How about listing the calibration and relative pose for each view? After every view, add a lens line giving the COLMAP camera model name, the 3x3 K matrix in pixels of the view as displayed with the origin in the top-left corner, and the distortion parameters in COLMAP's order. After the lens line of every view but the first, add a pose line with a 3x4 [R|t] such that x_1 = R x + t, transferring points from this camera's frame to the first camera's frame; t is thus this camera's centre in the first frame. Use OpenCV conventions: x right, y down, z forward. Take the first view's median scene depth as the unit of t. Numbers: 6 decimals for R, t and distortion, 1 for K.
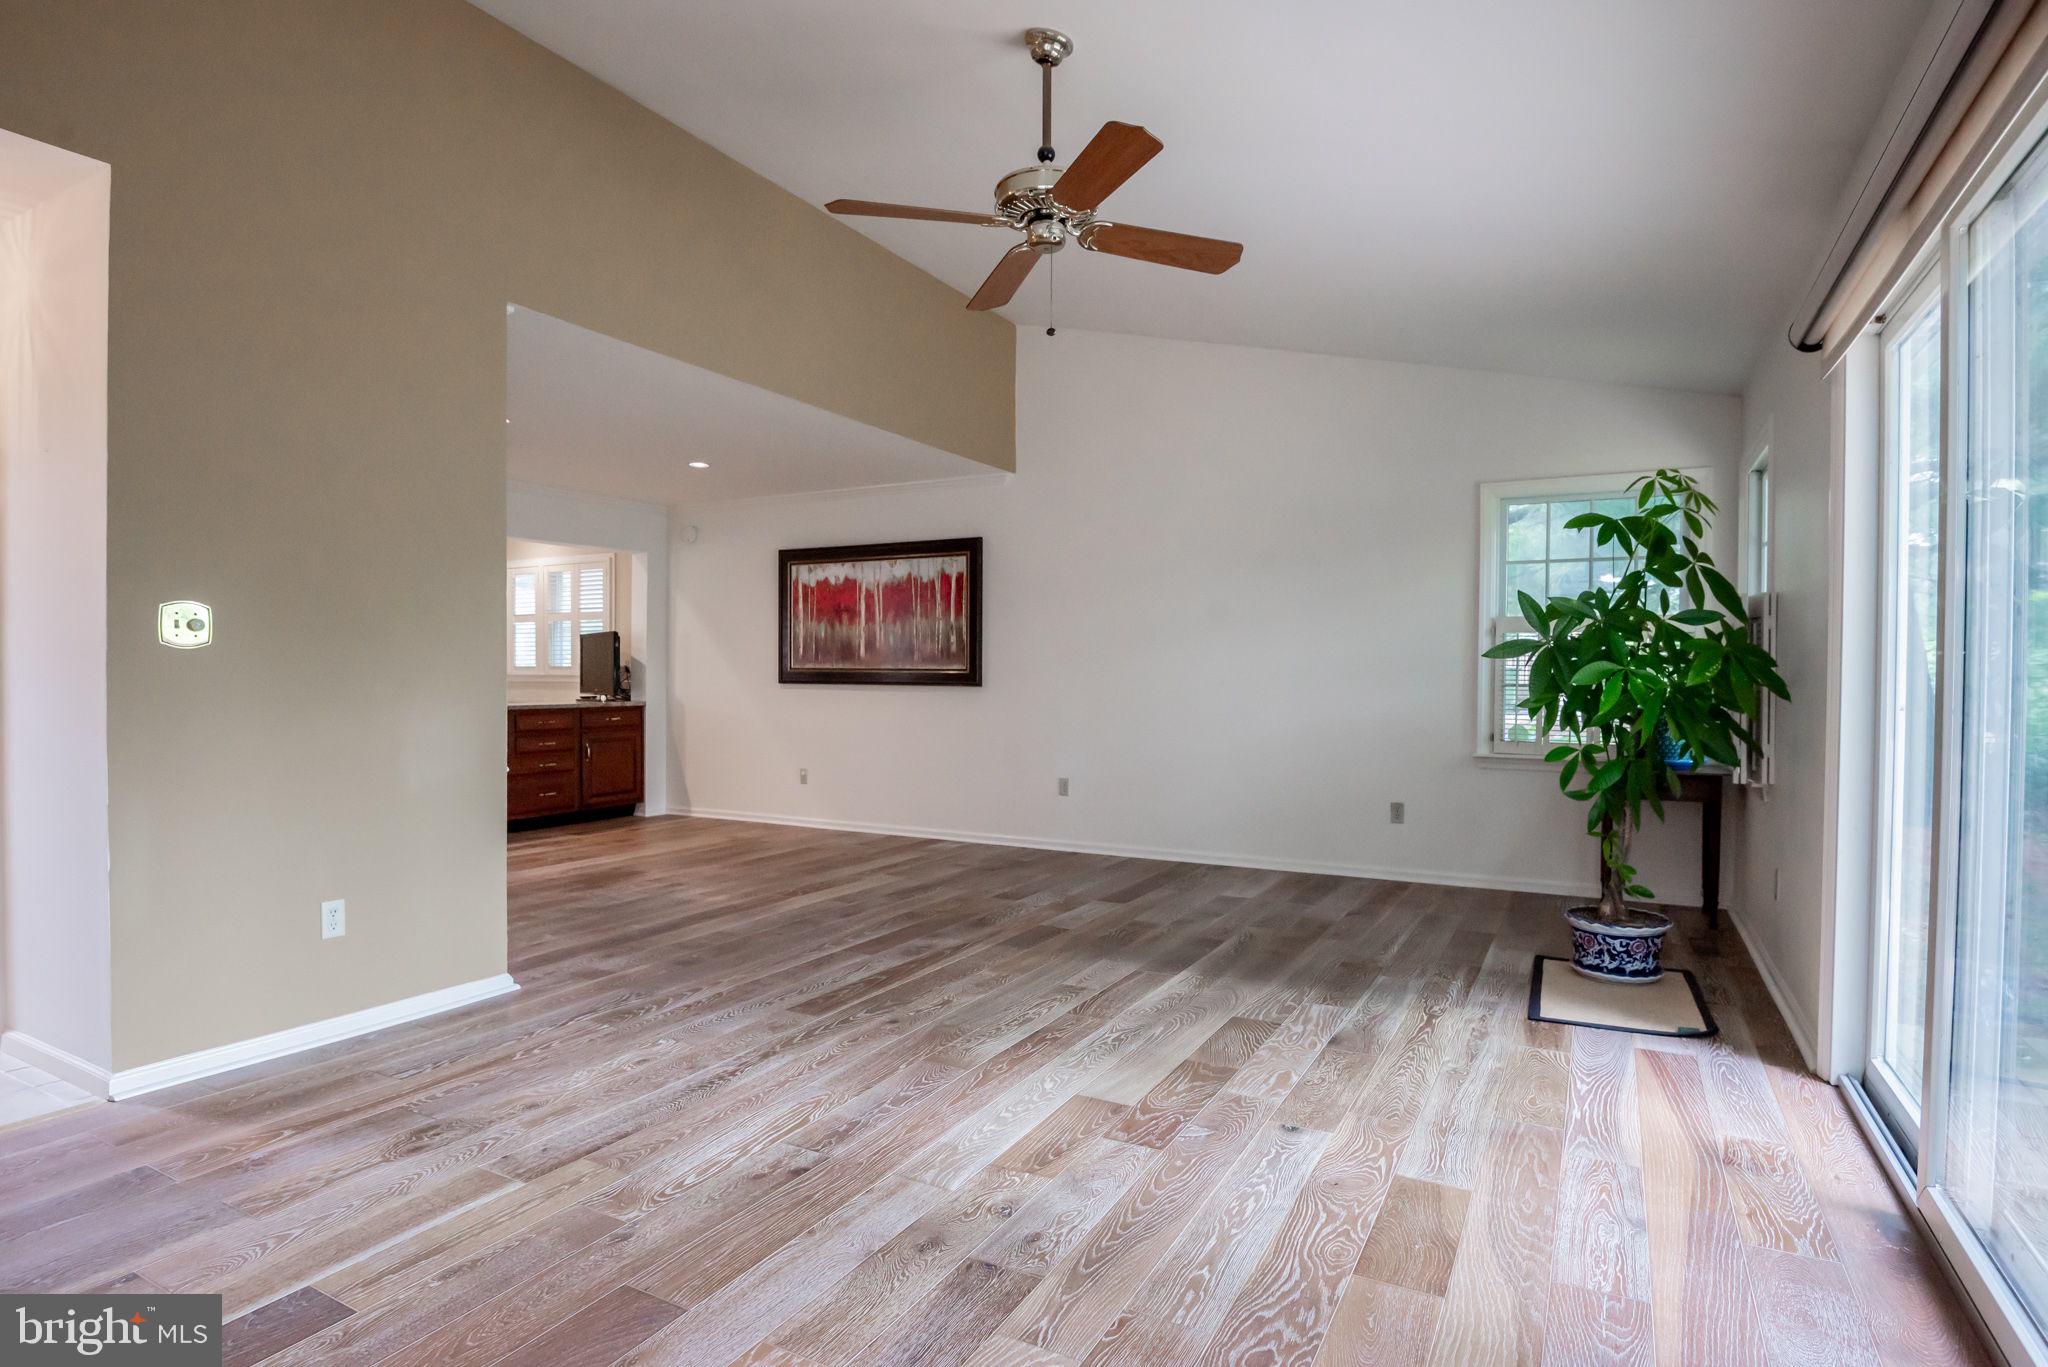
lens RADIAL K [[1065.5, 0, 1026.6], [0, 1065.5, 693.9], [0, 0, 1]] dist [-0.007374, -0.017914]
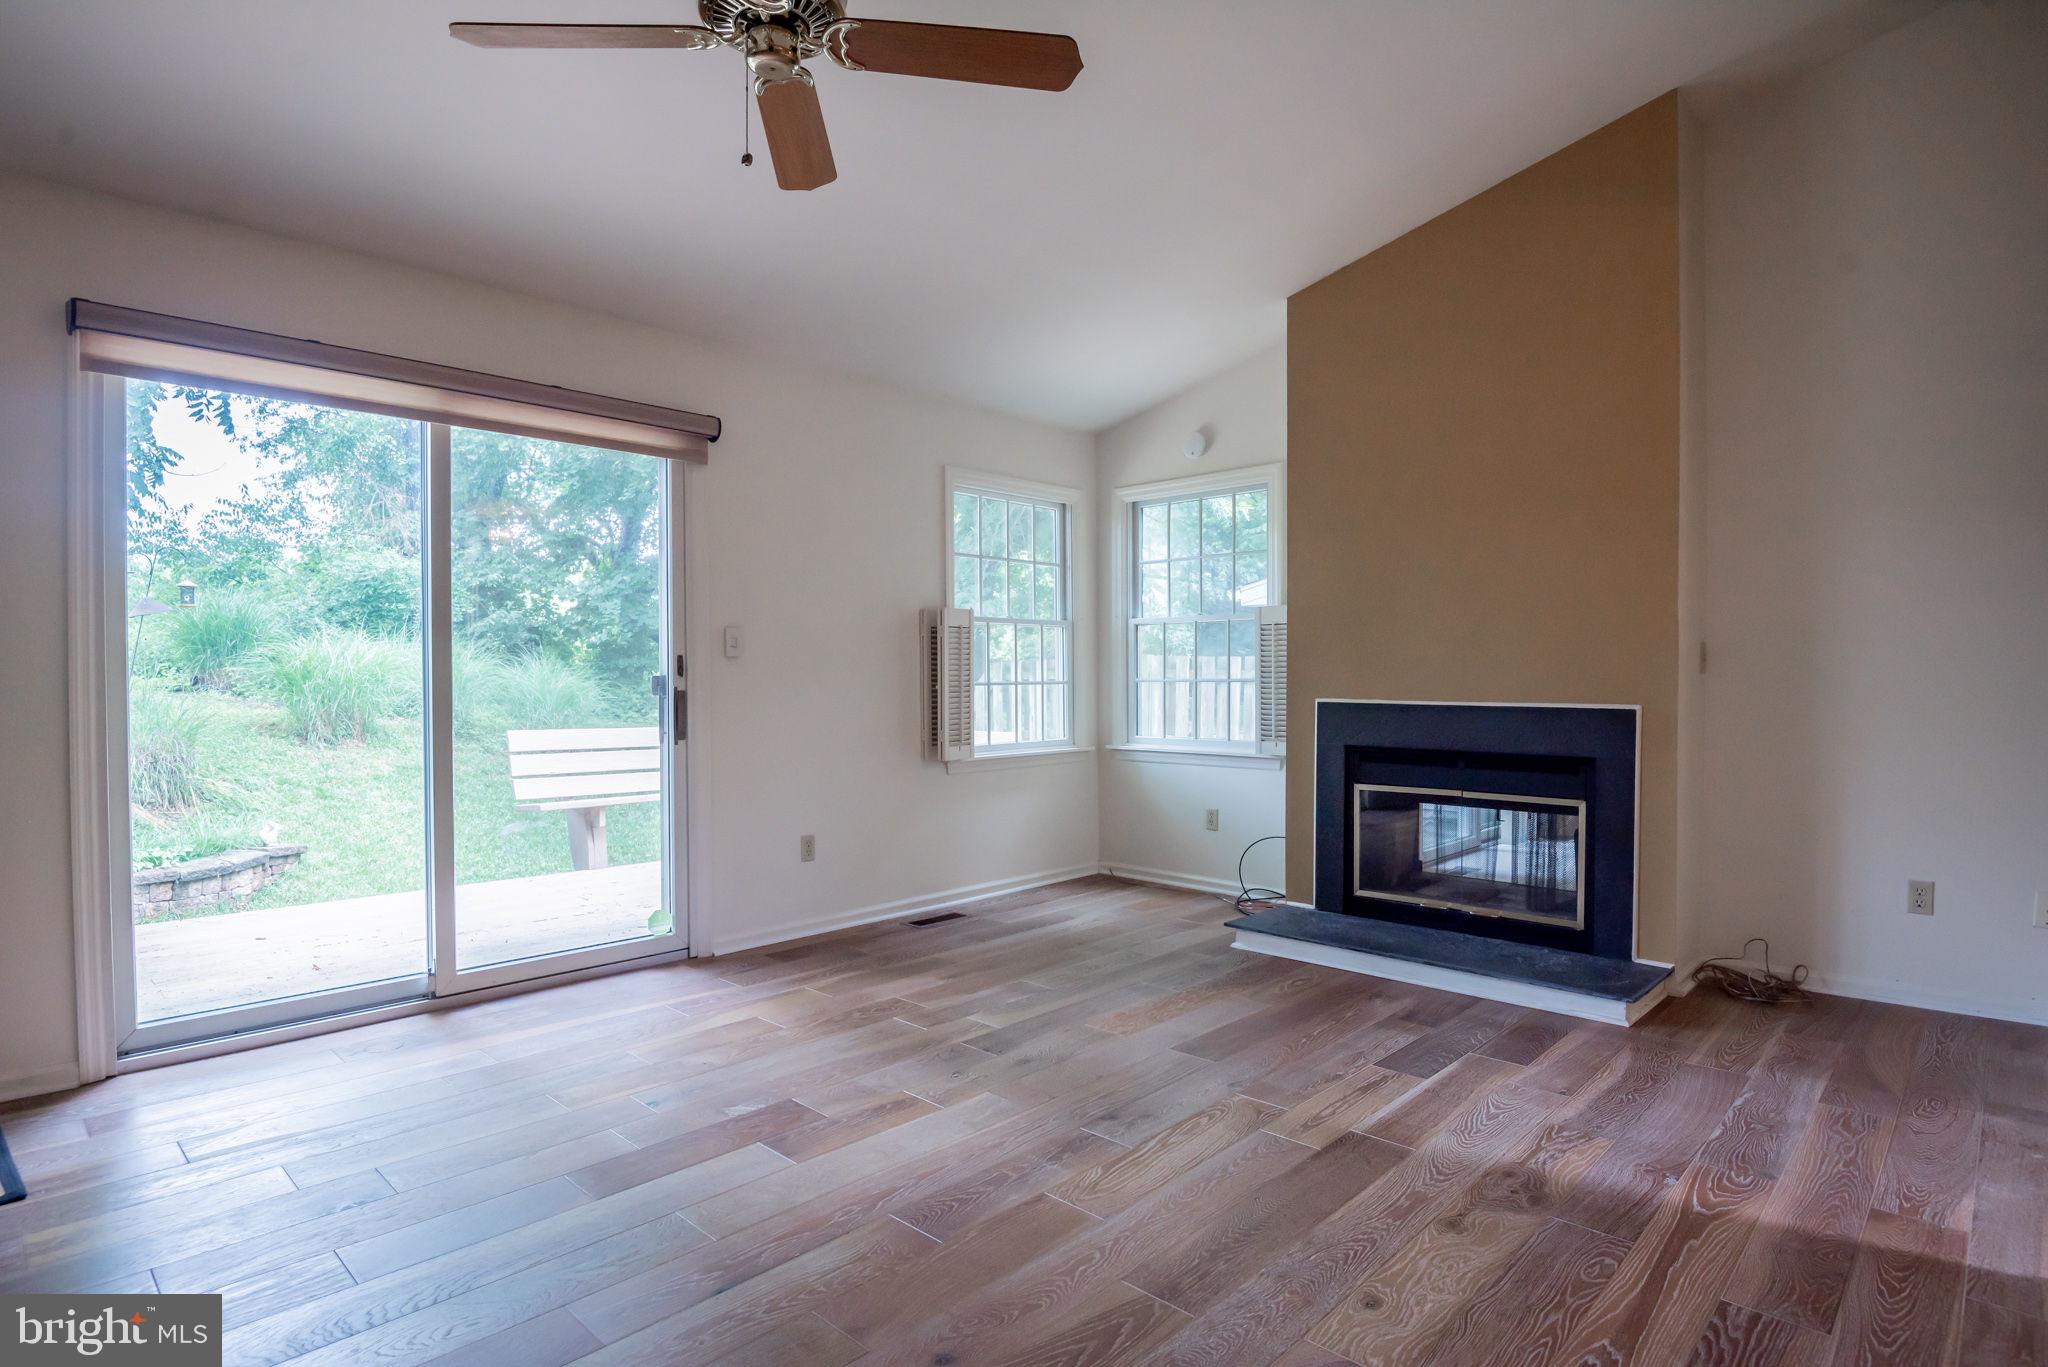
lens RADIAL K [[1065.5, 0, 1026.6], [0, 1065.5, 693.9], [0, 0, 1]] dist [-0.007374, -0.017914]
pose [[-0.965847, -0.007000, 0.259019, -0.338725], [0.001696, 0.999443, 0.033336, -0.028841], [-0.259108, 0.032637, -0.965297, 1.700562]]
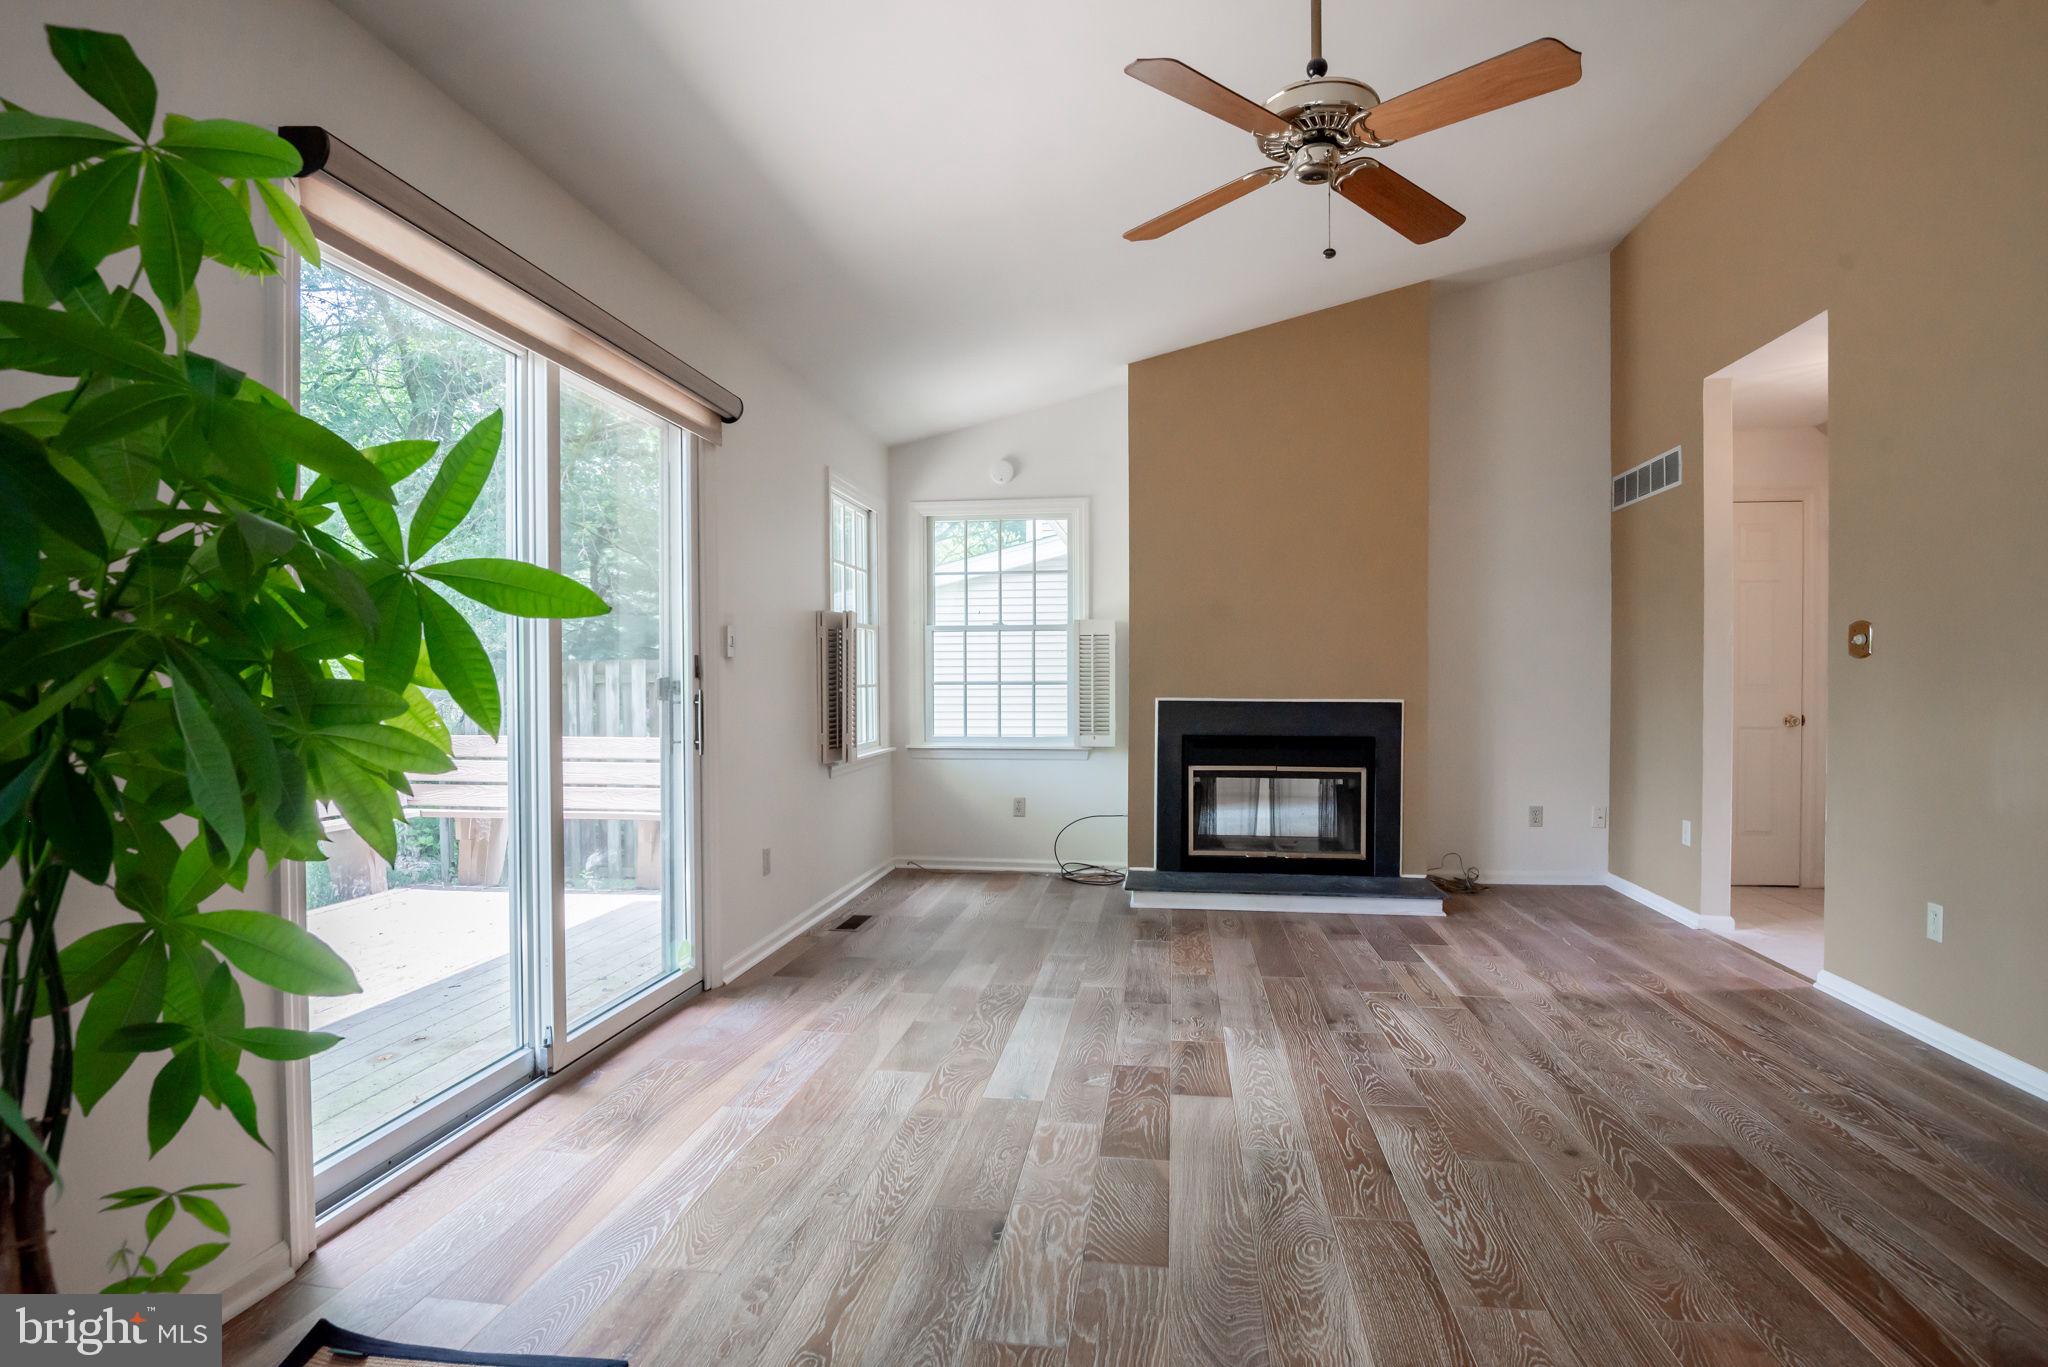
lens RADIAL K [[1065.5, 0, 1026.6], [0, 1065.5, 693.9], [0, 0, 1]] dist [-0.007374, -0.017914]
pose [[-0.935553, 0.001203, -0.353184, 0.556530], [-0.009122, 0.999578, 0.027569, -0.026461], [0.353069, 0.029014, -0.935147, 1.783418]]
